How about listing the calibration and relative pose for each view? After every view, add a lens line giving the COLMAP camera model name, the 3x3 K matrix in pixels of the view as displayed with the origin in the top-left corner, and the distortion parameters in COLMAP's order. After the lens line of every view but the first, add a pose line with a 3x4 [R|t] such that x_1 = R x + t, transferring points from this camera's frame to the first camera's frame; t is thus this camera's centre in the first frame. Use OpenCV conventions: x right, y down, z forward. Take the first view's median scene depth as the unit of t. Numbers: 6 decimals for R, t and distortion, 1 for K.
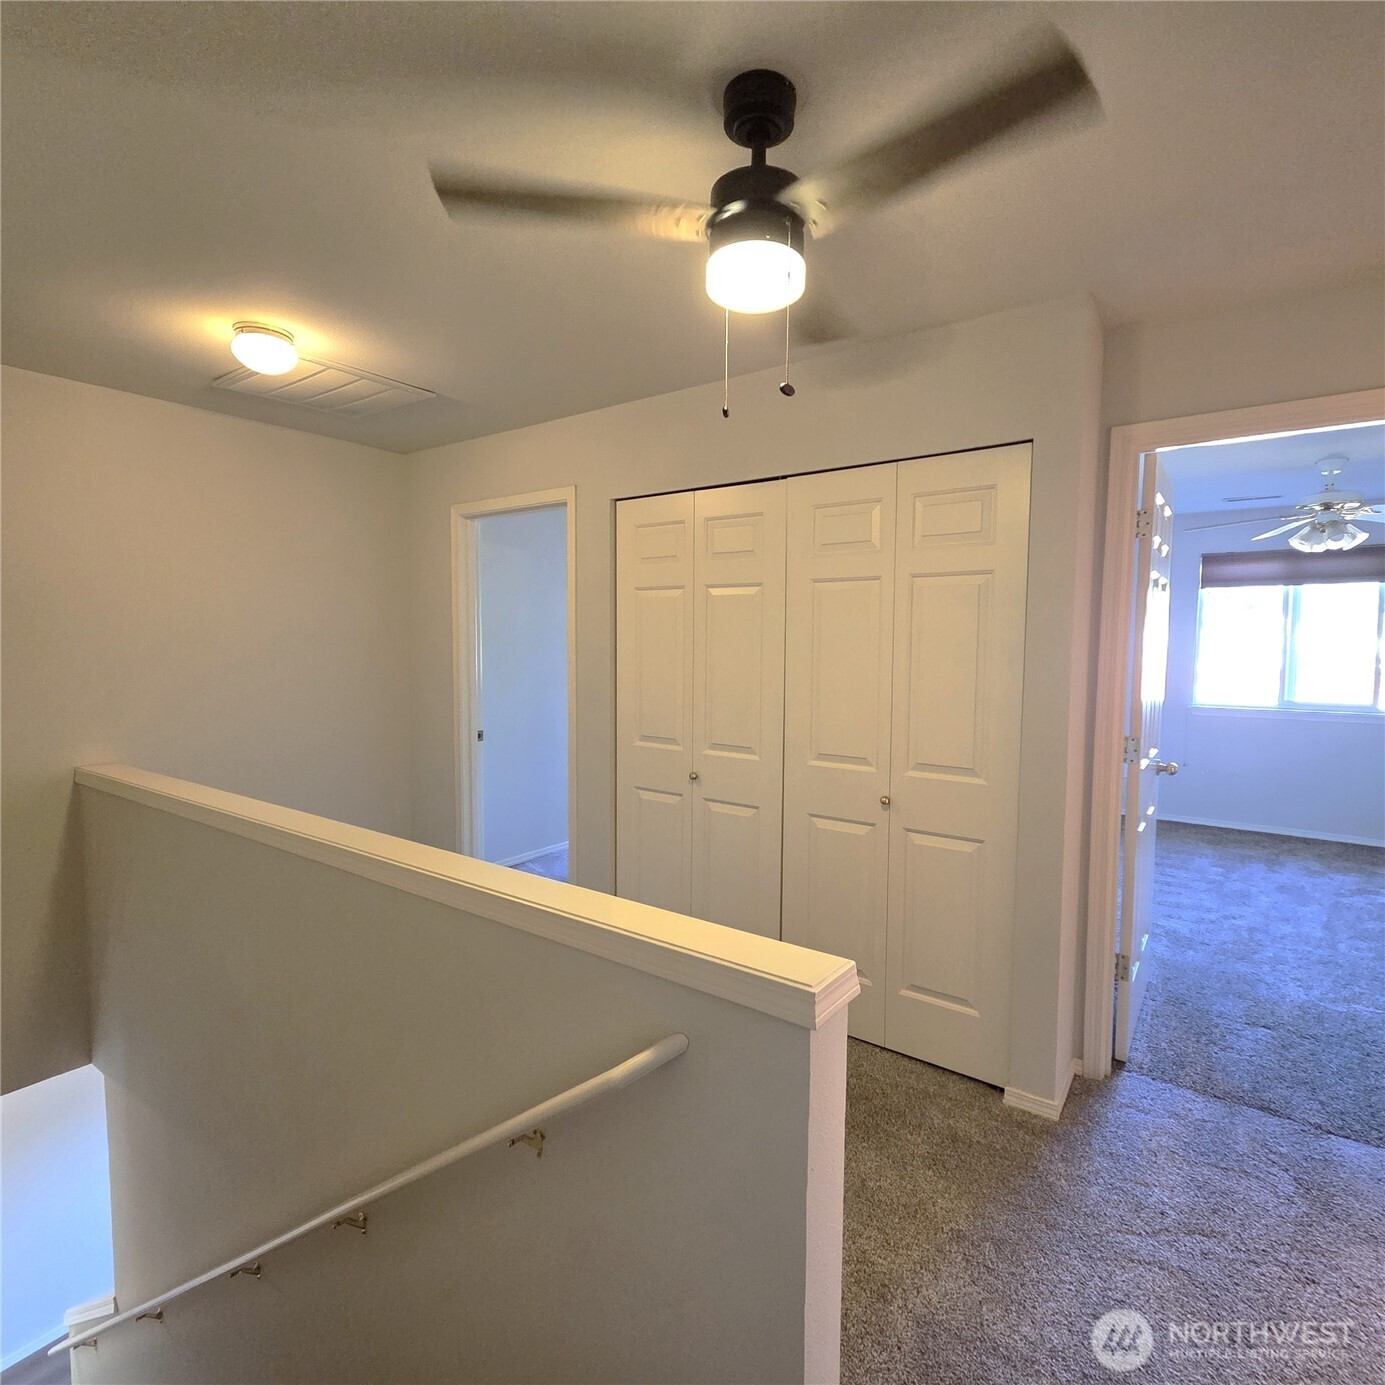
lens RADIAL K [[753.4, 0, 692.5], [0, 753.4, 692.5], [0, 0, 1]] dist [-0.000614, -0.000737]
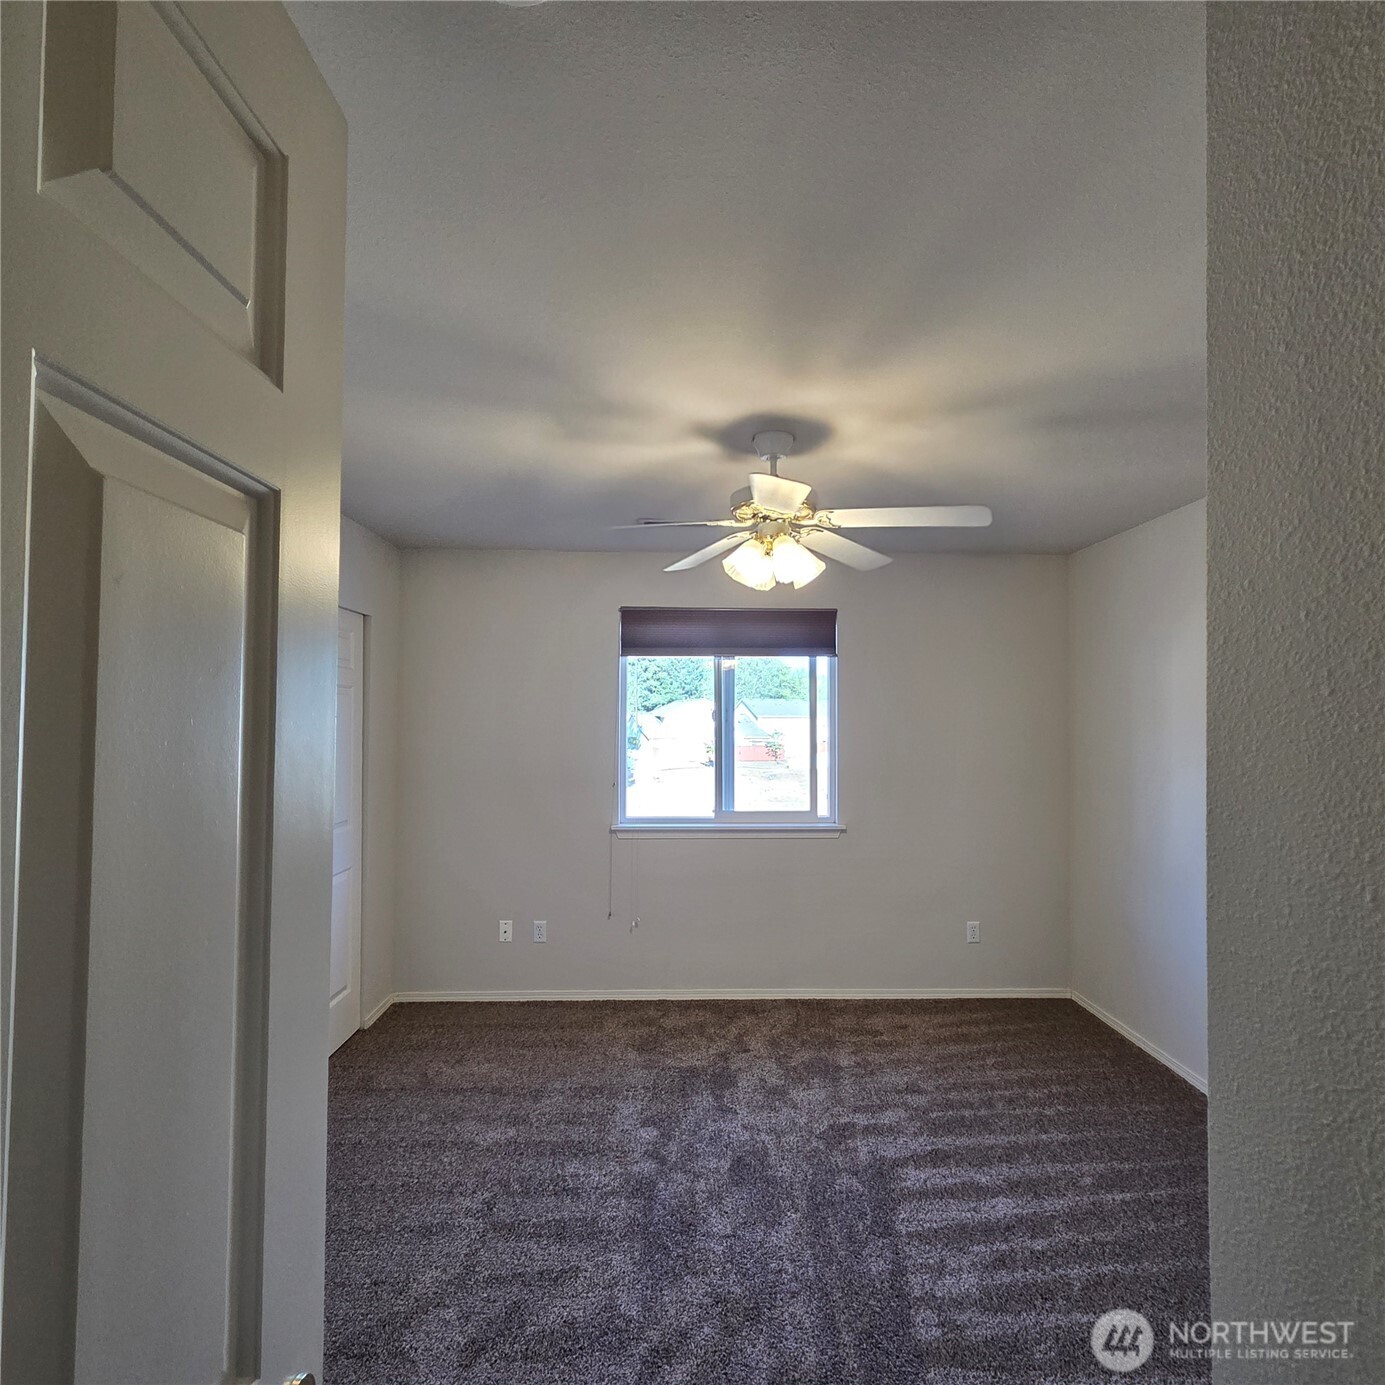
lens RADIAL K [[753.4, 0, 692.5], [0, 753.4, 692.5], [0, 0, 1]] dist [-0.000614, -0.000737]
pose [[0.800084, 0.016714, 0.599655, 0.385829], [0.038373, 0.996139, -0.078963, -0.056581], [-0.598660, 0.086188, 0.796353, 0.508430]]
